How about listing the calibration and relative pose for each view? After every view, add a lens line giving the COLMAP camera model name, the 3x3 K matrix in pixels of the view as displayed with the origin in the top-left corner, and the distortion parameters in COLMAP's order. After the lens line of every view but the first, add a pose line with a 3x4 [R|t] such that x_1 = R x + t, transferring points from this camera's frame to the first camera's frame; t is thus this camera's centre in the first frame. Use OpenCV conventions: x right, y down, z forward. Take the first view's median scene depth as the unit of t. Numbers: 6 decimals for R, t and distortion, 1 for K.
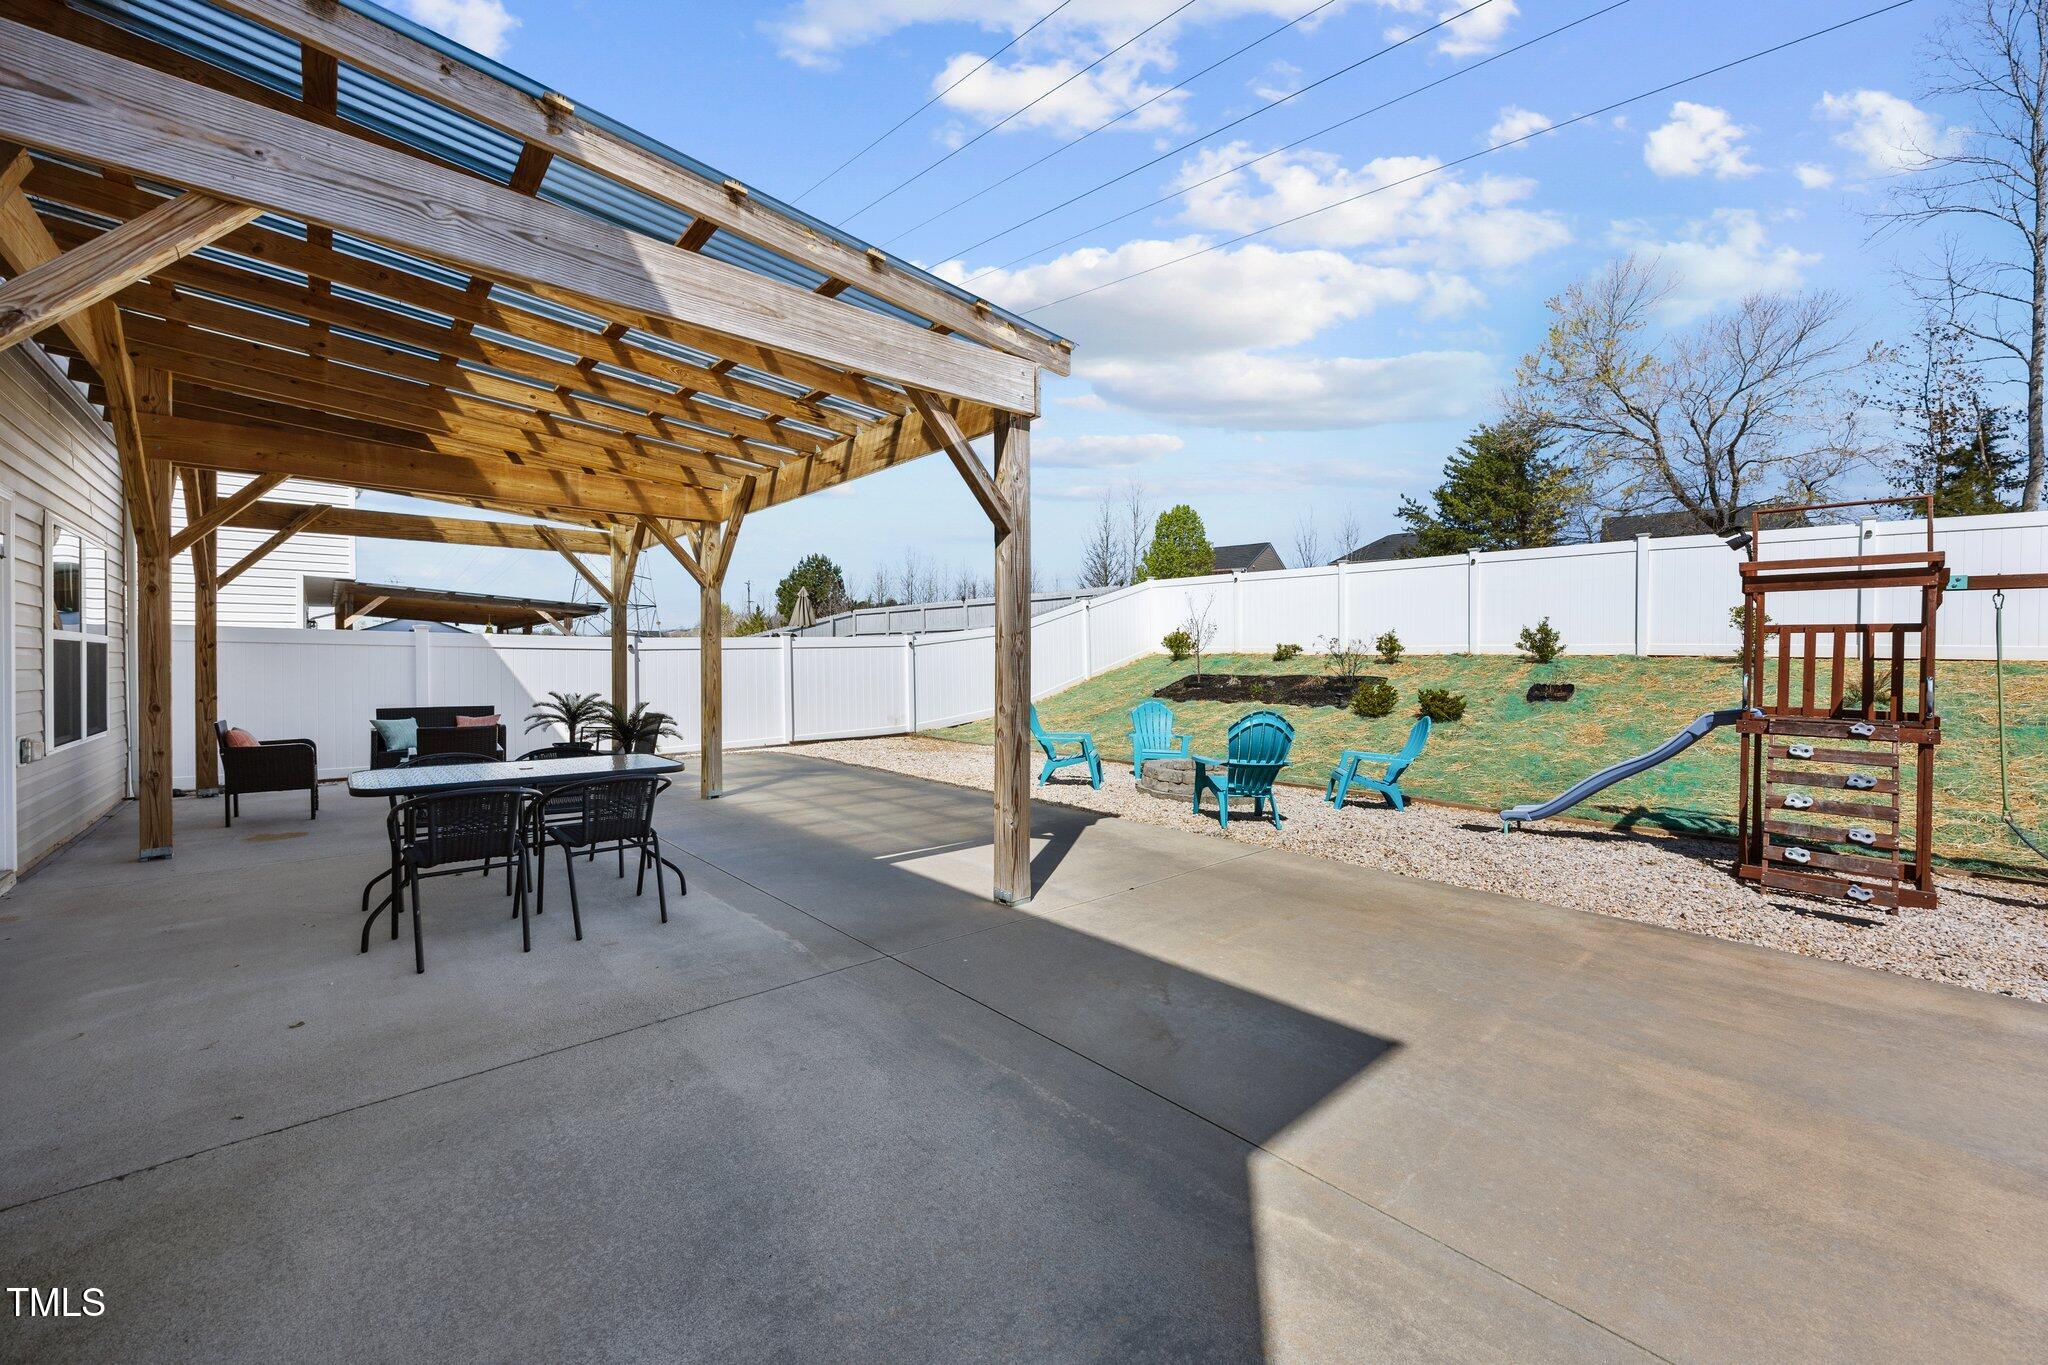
lens RADIAL K [[782.3, 0, 1027.9], [0, 782.3, 669.1], [0, 0, 1]] dist [-0.003082, 0.000289]
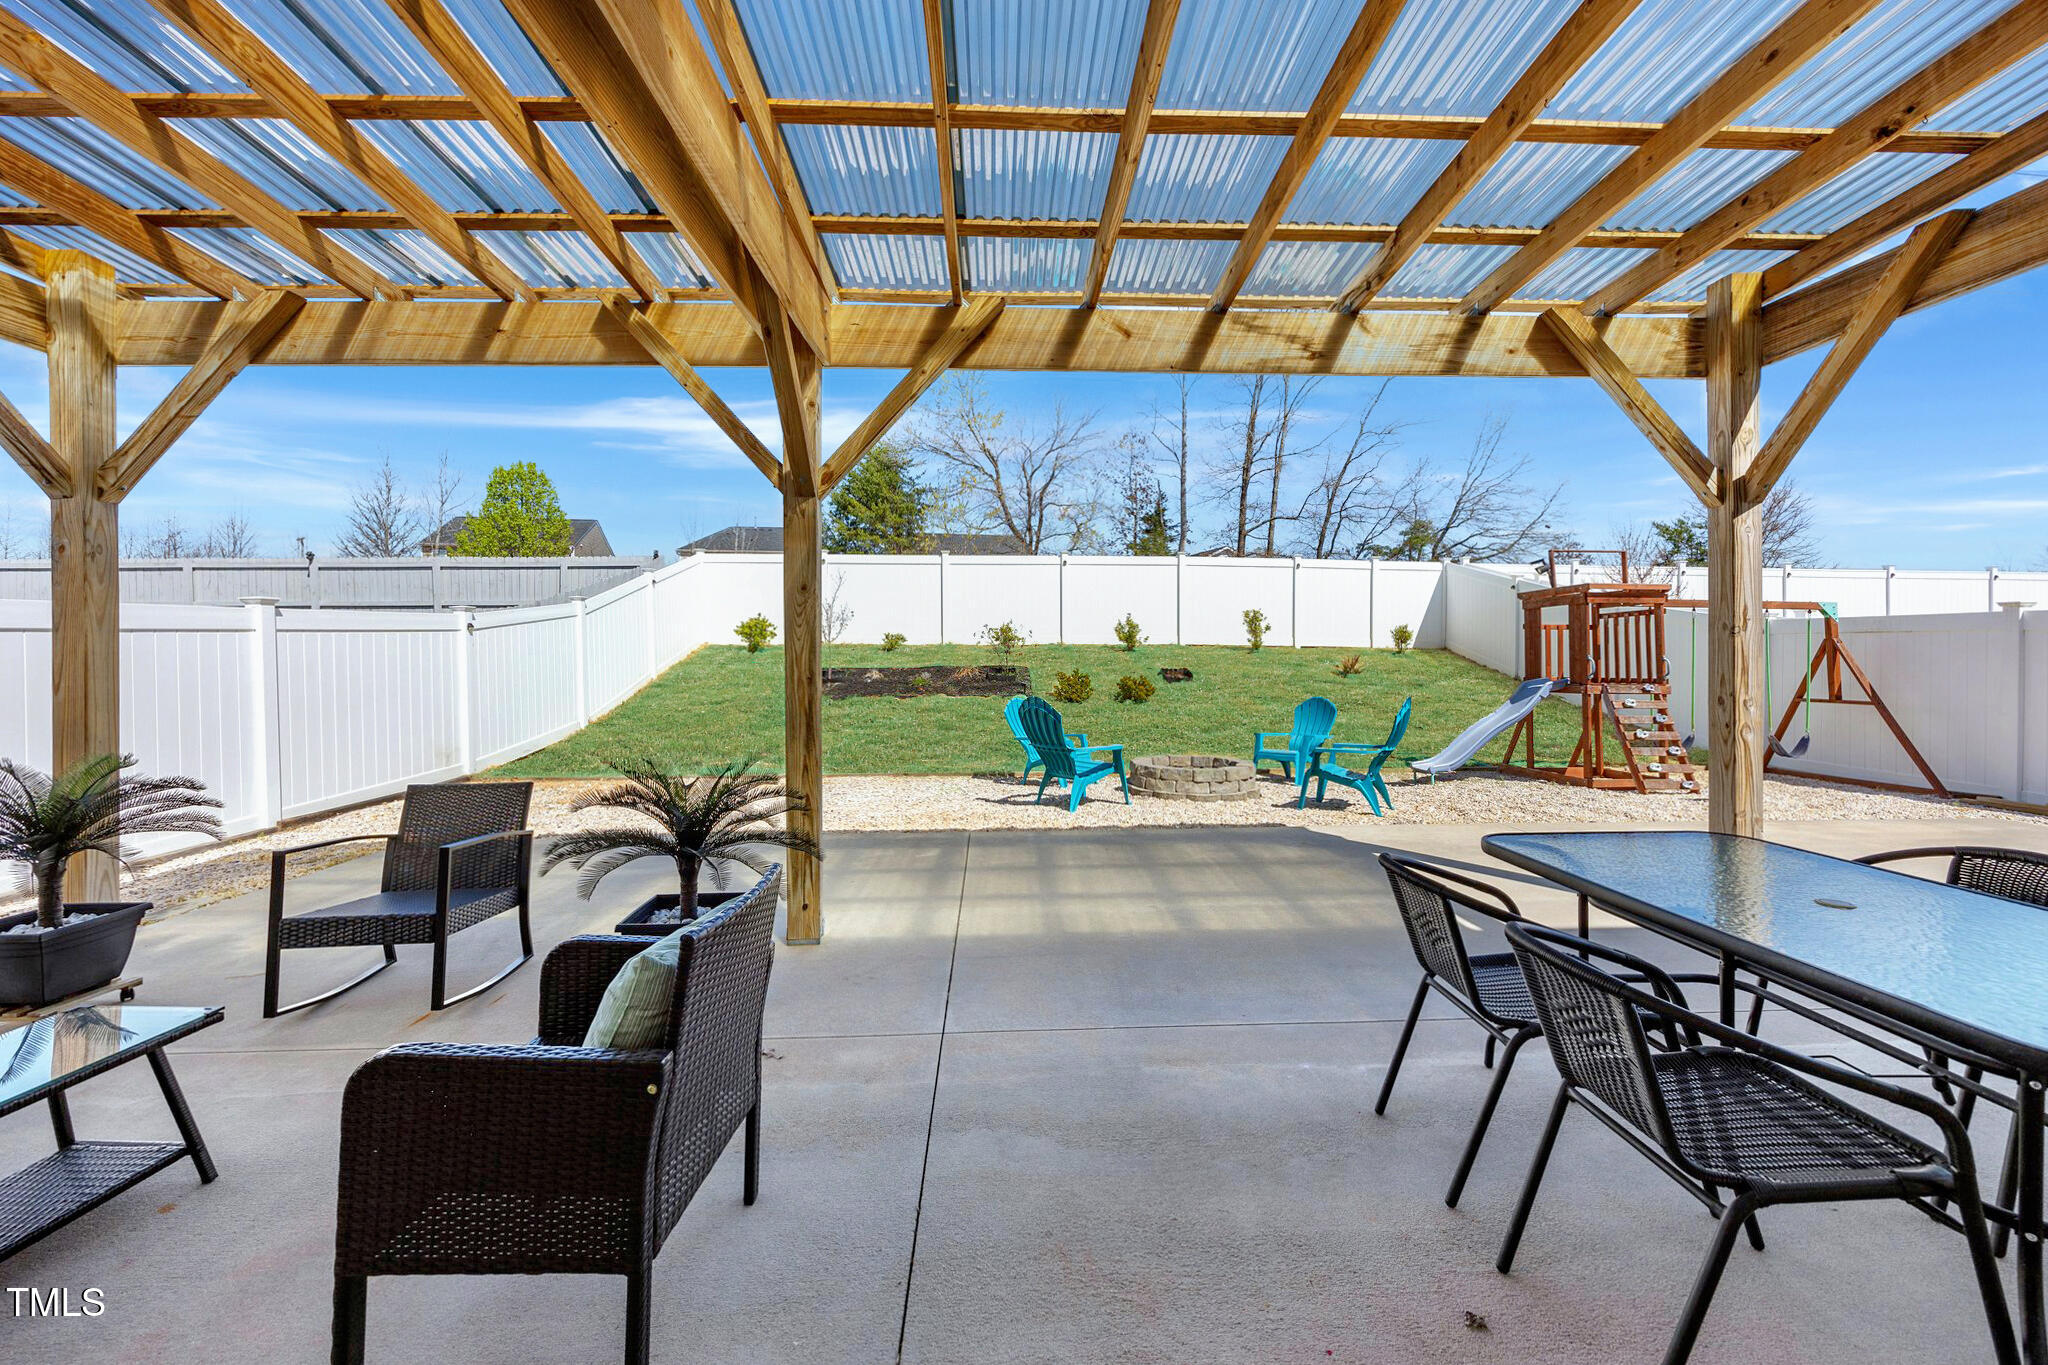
lens RADIAL K [[782.3, 0, 1014.0], [0, 782.3, 675.4], [0, 0, 1]] dist [-0.003082, 0.000289]
pose [[0.651289, -0.031060, 0.758194, -0.917464], [0.015504, 0.999498, 0.027628, -0.016962], [-0.758672, -0.006239, 0.651443, 0.803597]]
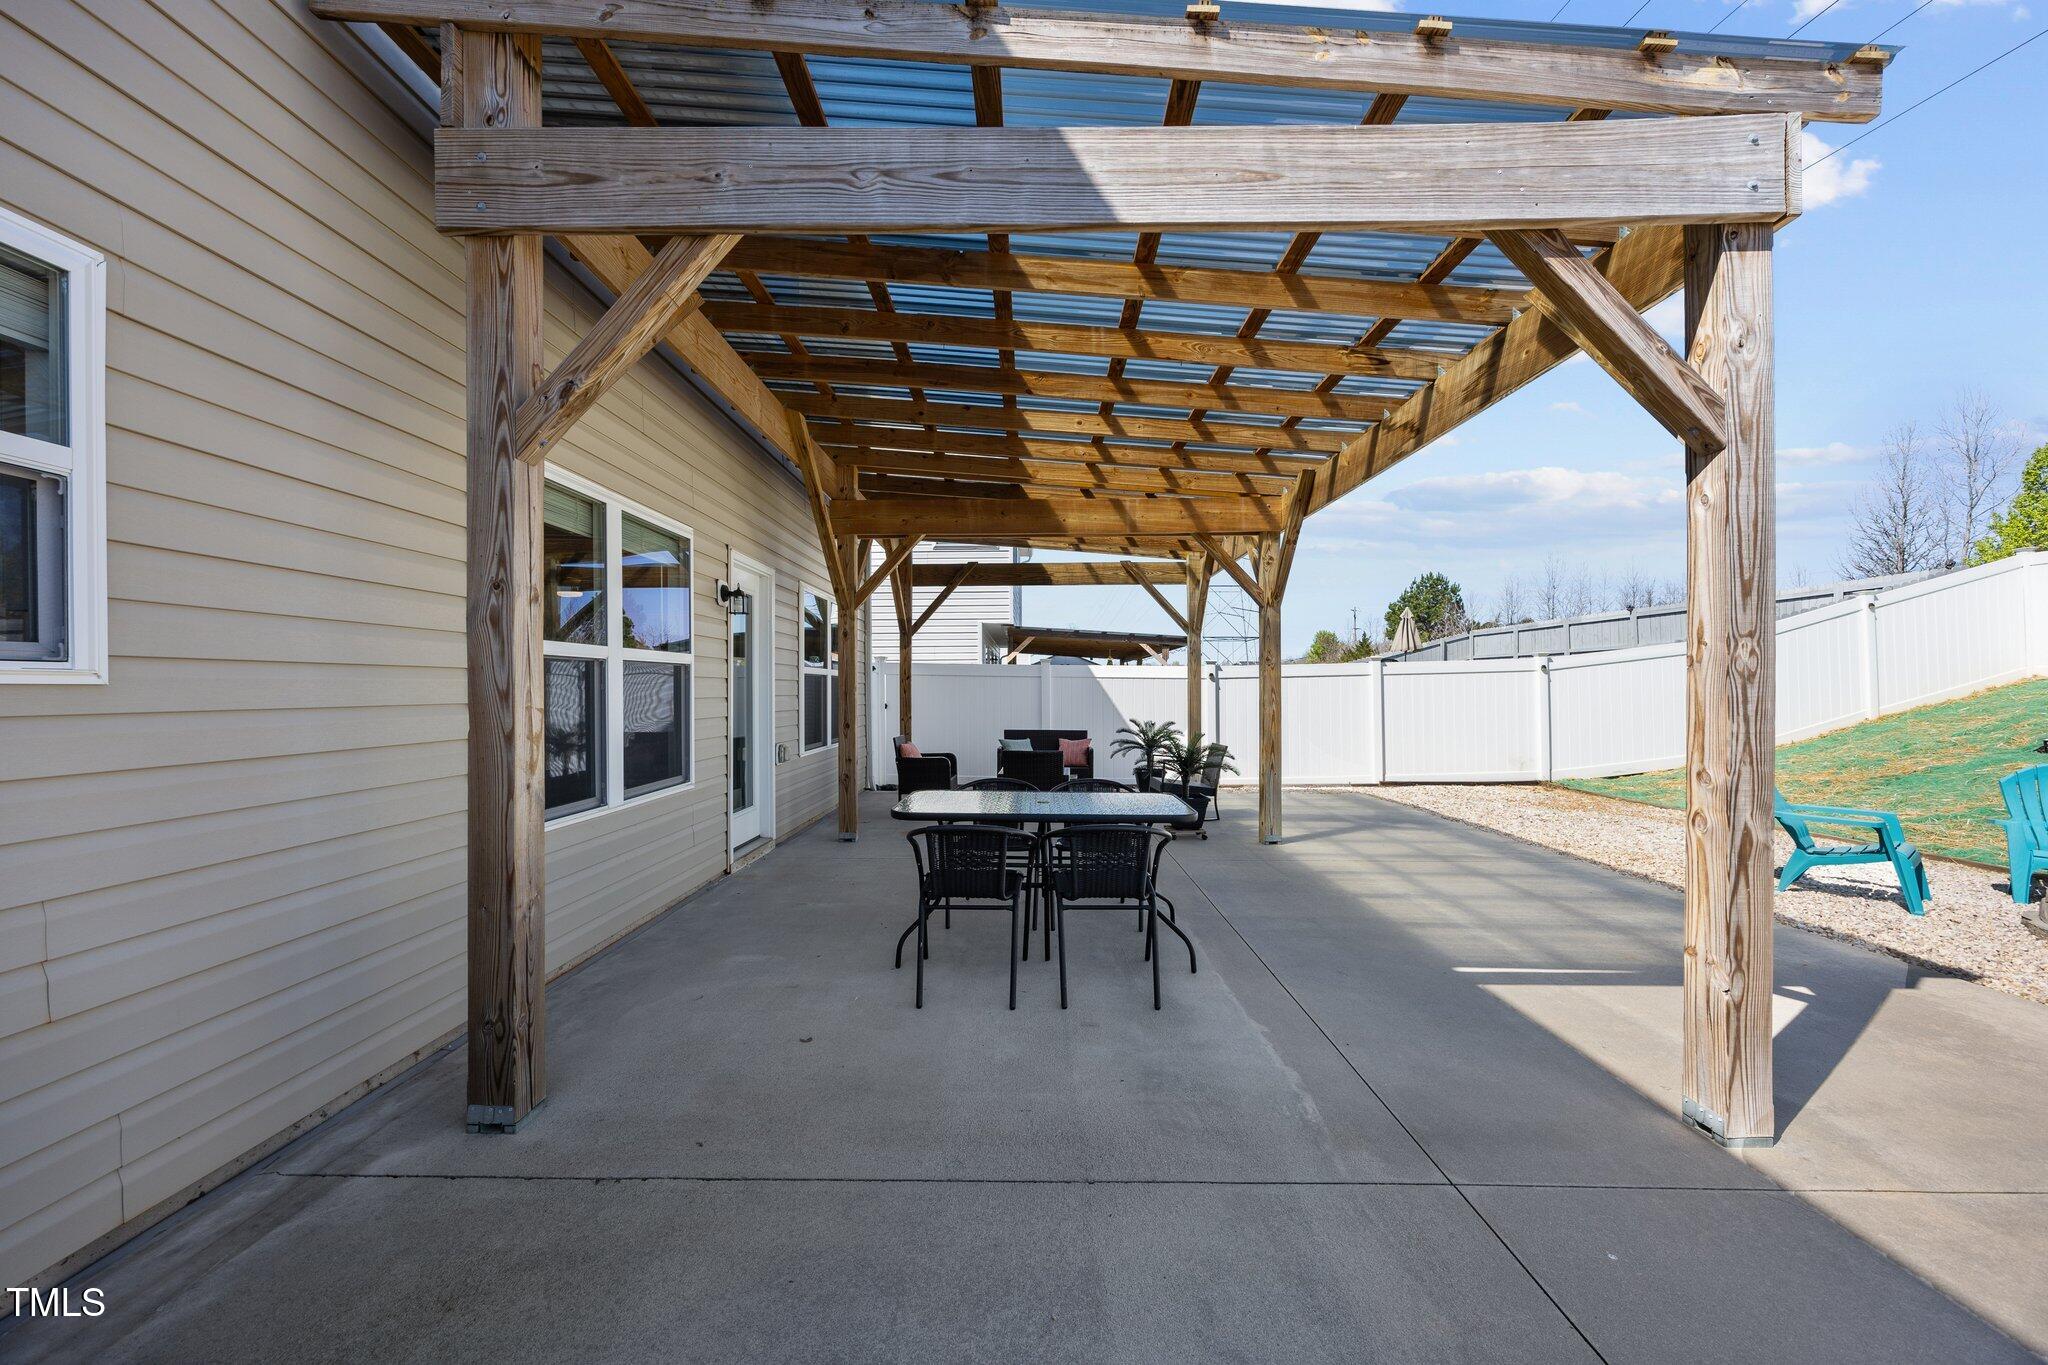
lens RADIAL K [[782.3, 0, 1028.9], [0, 782.3, 691.4], [0, 0, 1]] dist [-0.003082, 0.000289]
pose [[0.738536, 0.001223, -0.674213, -0.010004], [-0.006733, 0.999962, -0.005561, -0.001534], [0.674180, 0.008646, 0.738516, 0.214245]]
